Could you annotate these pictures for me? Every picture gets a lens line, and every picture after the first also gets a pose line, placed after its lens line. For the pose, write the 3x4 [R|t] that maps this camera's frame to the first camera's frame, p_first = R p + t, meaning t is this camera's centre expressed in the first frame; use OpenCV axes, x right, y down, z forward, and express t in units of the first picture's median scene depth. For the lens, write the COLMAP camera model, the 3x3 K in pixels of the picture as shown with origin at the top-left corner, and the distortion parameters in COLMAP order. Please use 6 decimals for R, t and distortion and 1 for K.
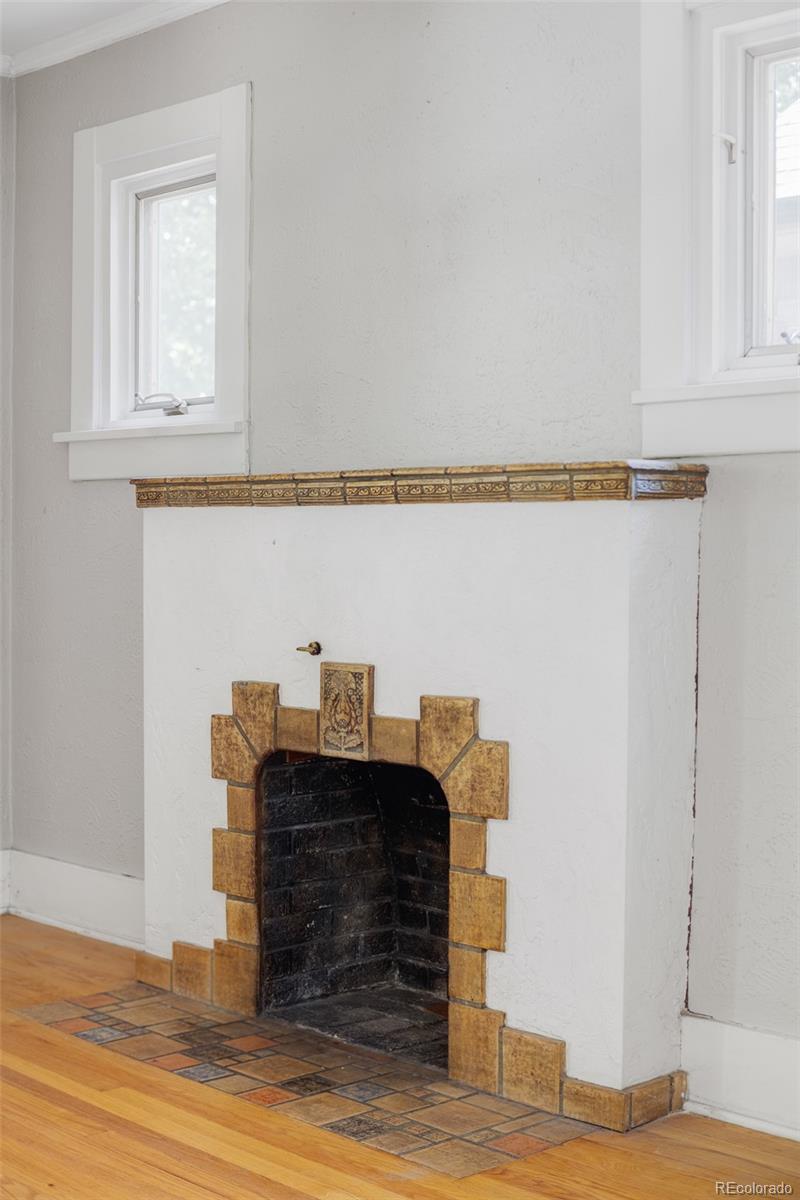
lens RADIAL K [[1802.5, 0, 394.3], [0, 1802.5, 604.8], [0, 0, 1]] dist [-0.146764, 0.000000]
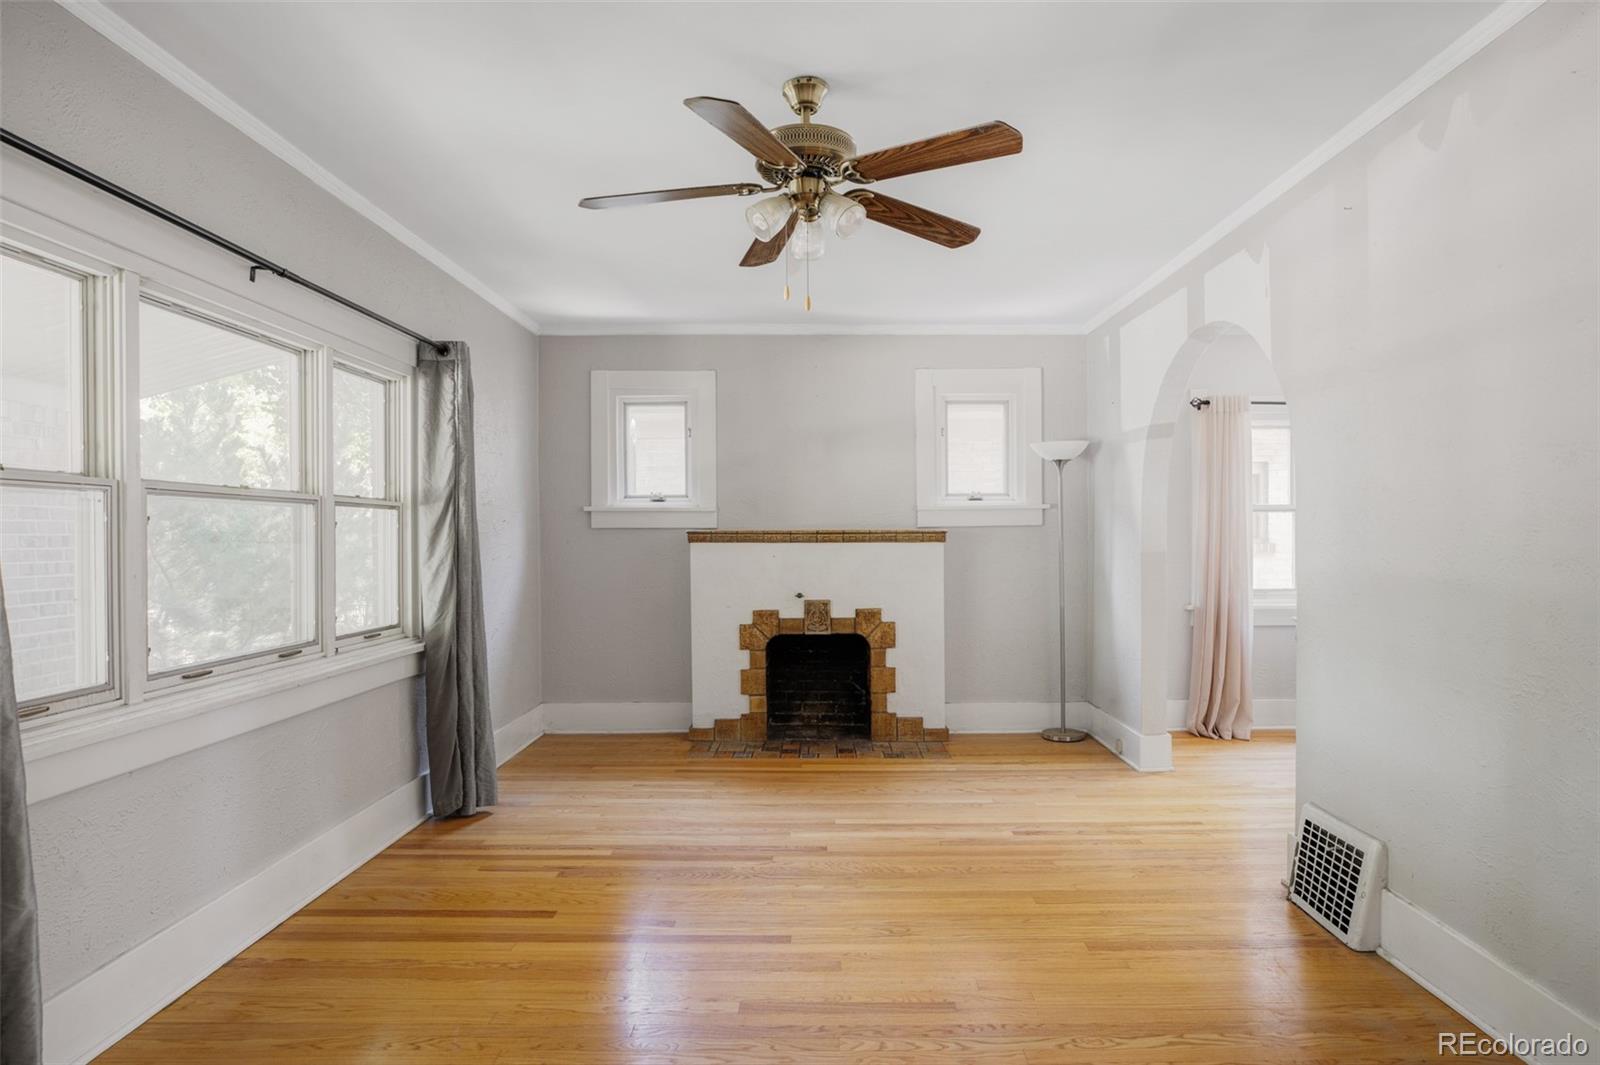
lens RADIAL K [[906.2, 0, 835.6], [0, 906.2, 540.1], [0, 0, 1]] dist [-0.024706, 0.013260]
pose [[0.689640, -0.010229, 0.724080, -0.993321], [0.031944, 0.999357, -0.016307, -0.035171], [-0.723447, 0.034376, 0.689523, 0.016324]]
